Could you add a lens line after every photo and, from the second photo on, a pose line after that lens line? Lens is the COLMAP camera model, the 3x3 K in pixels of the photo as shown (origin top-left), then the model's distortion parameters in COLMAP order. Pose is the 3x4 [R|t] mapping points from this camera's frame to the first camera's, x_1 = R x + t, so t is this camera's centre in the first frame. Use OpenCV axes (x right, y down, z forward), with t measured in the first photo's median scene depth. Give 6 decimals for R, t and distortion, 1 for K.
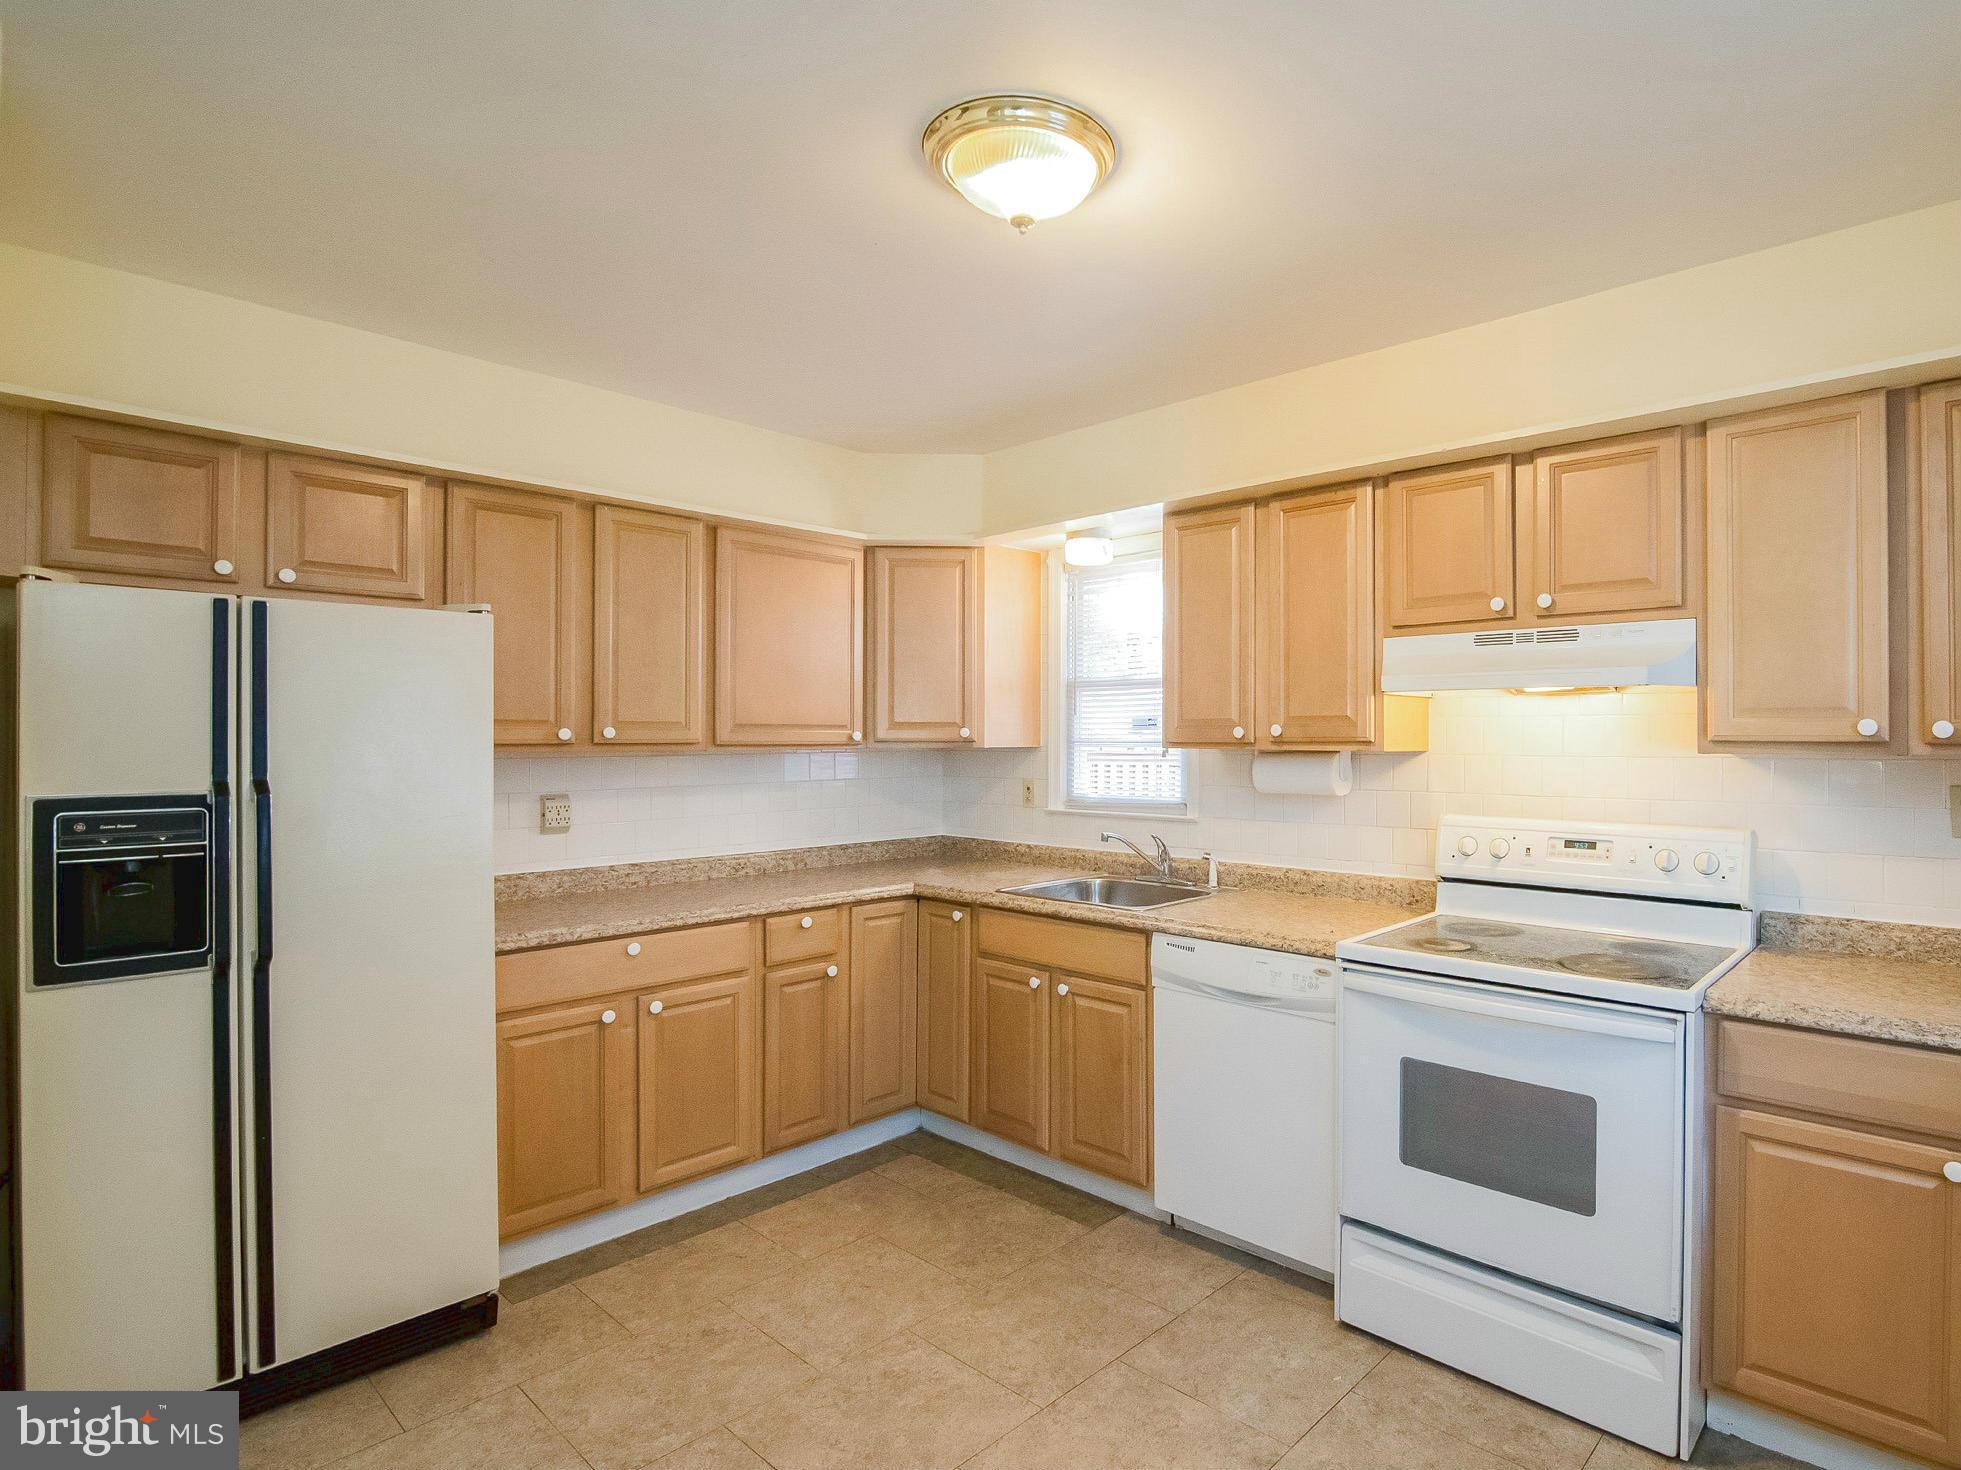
lens RADIAL K [[1056.3, 0, 979.8], [0, 1056.3, 735.3], [0, 0, 1]] dist [-0.008163, -0.002809]
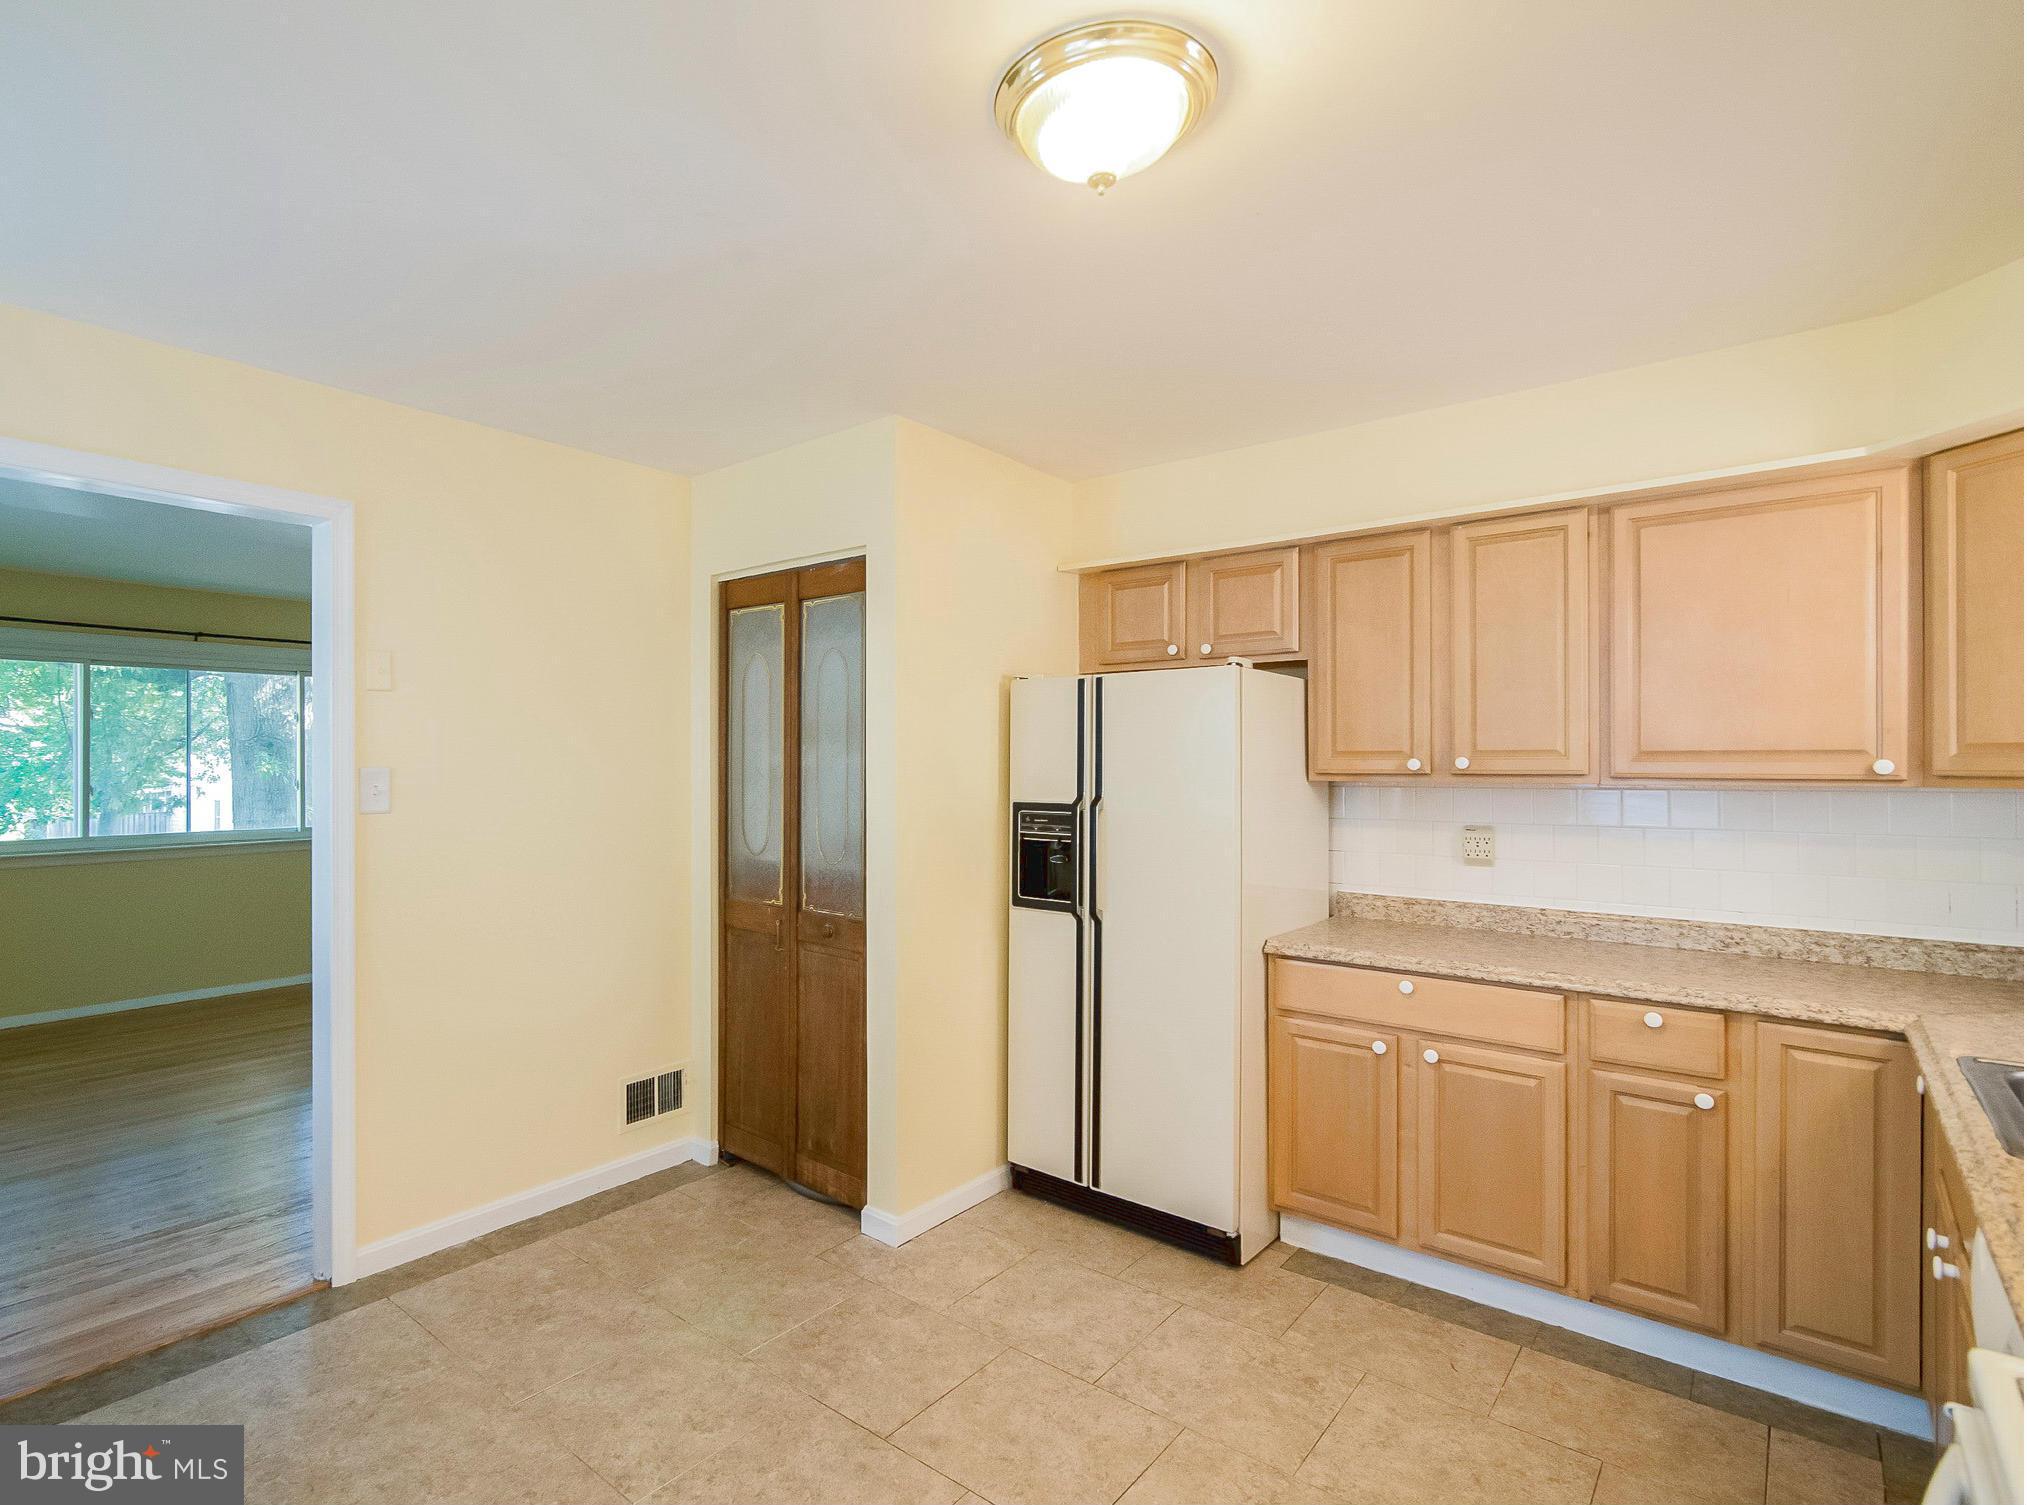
lens RADIAL K [[1039.4, 0, 1047.6], [0, 1039.4, 757.8], [0, 0, 1]] dist [-0.002965, 0.001230]
pose [[0.112650, -0.005512, -0.993619, 0.552415], [0.001917, 0.999984, -0.005330, -0.002933], [0.993633, -0.001304, 0.112659, 0.537349]]
